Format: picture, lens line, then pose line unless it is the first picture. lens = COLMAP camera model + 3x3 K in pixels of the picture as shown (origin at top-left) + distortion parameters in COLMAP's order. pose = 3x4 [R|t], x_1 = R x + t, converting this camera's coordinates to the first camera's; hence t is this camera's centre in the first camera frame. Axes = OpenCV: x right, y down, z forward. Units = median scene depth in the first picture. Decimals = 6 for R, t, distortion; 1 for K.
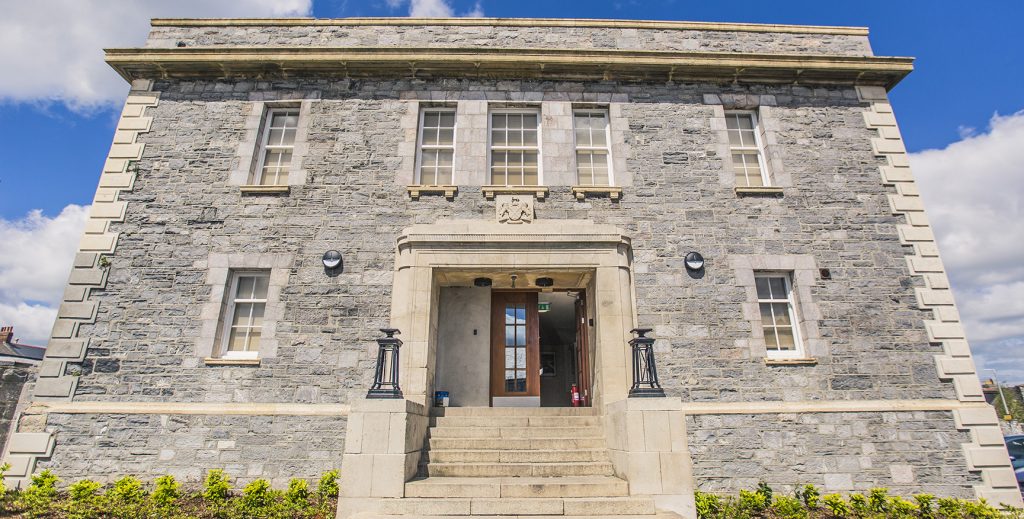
lens RADIAL K [[462.2, 0, 517.3], [0, 462.2, 257.2], [0, 0, 1]] dist [-0.028359, 0.001205]
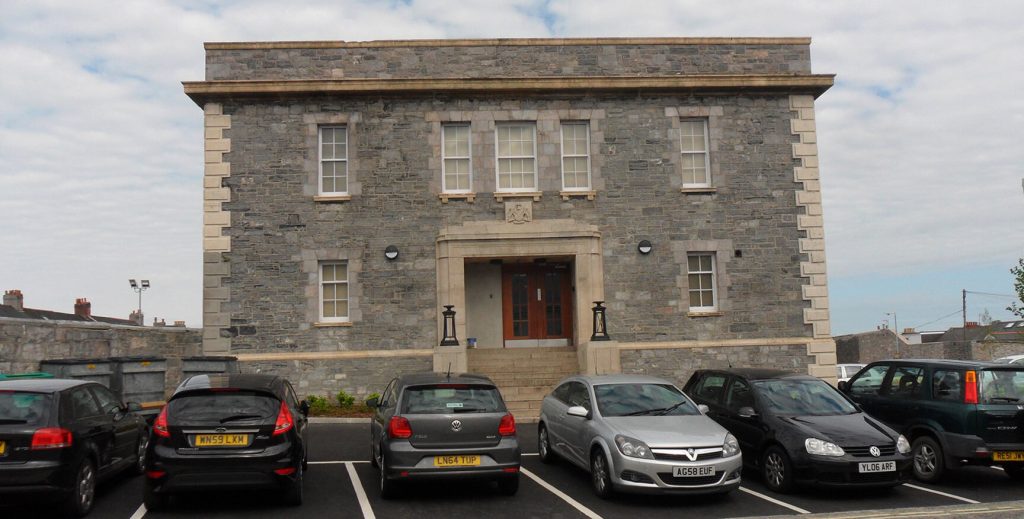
lens RADIAL K [[829.0, 0, 512.1], [0, 829.0, 297.5], [0, 0, 1]] dist [0.040668, -0.004373]
pose [[0.999204, -0.024973, 0.031103, -0.111168], [0.016271, 0.967117, 0.253810, -0.497474], [-0.036418, -0.253102, 0.966754, -1.506688]]
